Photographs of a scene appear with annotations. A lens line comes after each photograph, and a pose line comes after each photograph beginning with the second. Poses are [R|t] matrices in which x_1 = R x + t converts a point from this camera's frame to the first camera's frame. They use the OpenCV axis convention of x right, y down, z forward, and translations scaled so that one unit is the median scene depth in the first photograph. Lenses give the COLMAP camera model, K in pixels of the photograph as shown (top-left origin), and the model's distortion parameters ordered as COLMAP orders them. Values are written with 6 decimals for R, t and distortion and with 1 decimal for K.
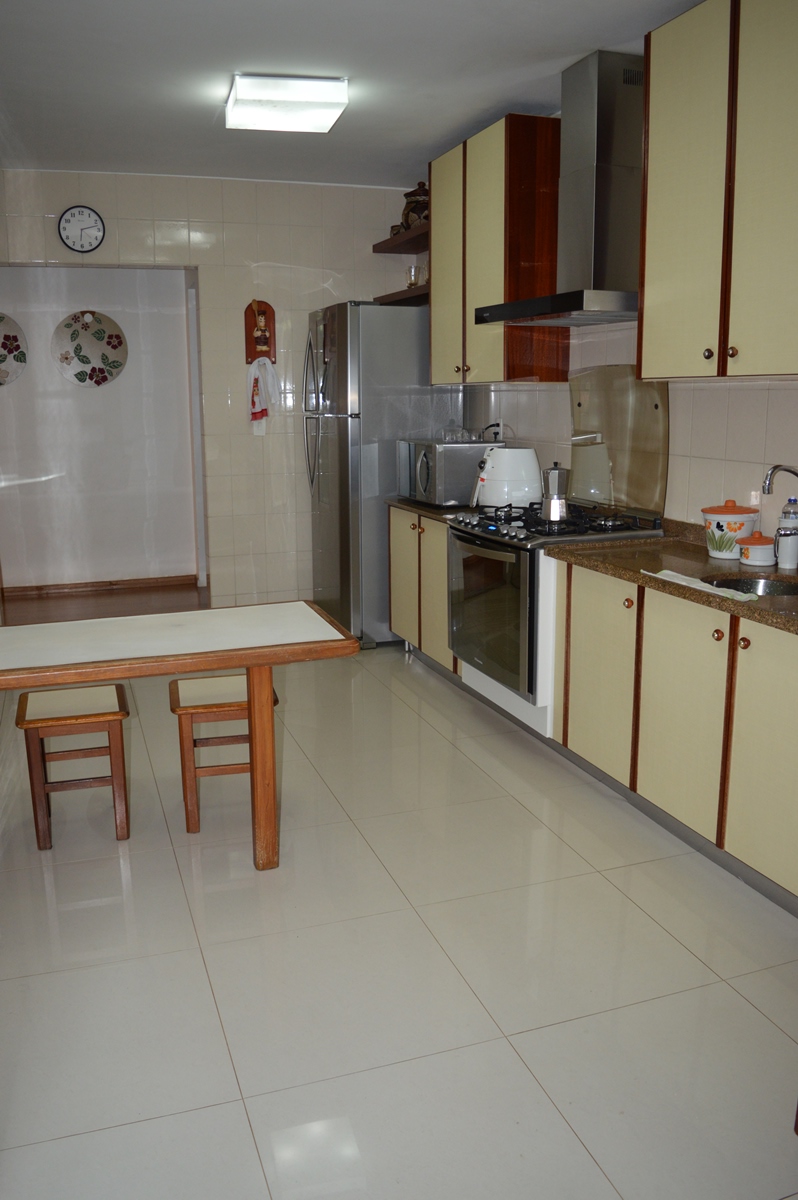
lens RADIAL K [[984.3, 0, 399.8], [0, 984.3, 598.5], [0, 0, 1]] dist [-0.001726, 0.000014]
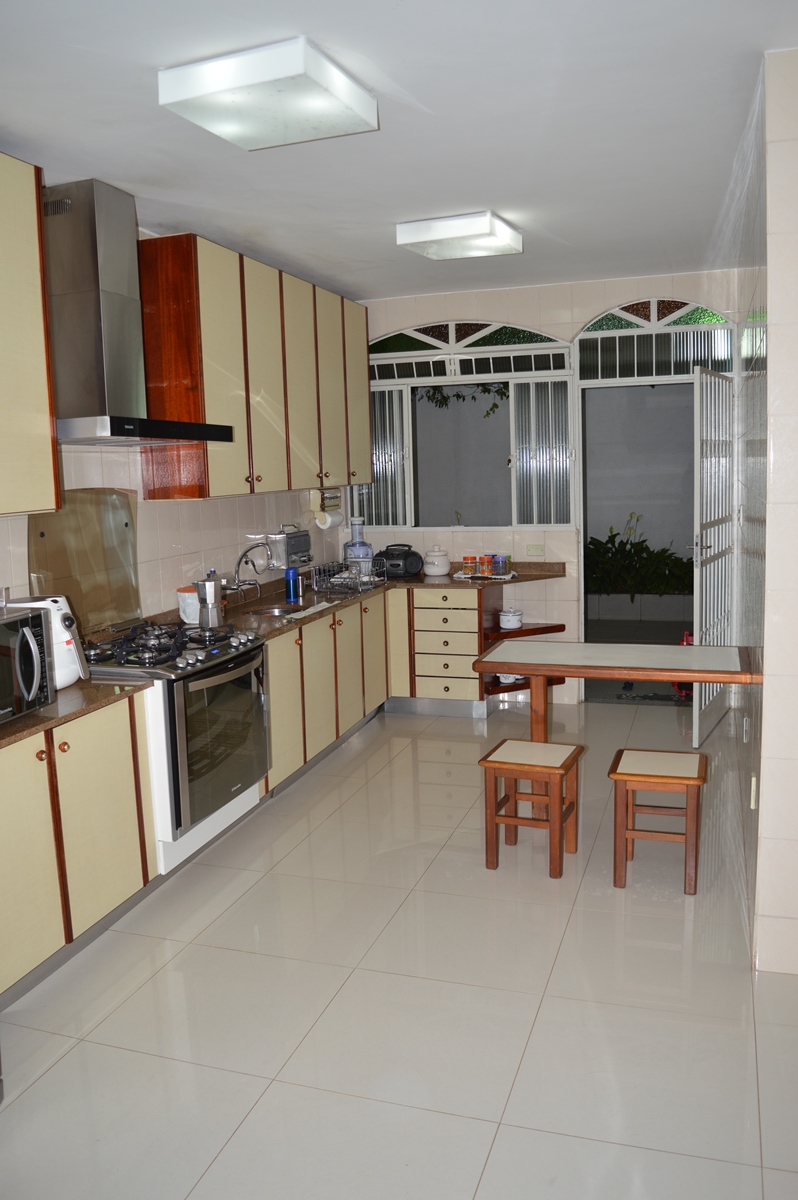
lens RADIAL K [[984.3, 0, 398.8], [0, 984.3, 598.7], [0, 0, 1]] dist [-0.001726, 0.000014]
pose [[-0.779577, -0.043544, 0.624790, -0.838790], [0.173373, 0.943593, 0.282088, -0.466750], [-0.601831, 0.328231, -0.728055, 2.045266]]
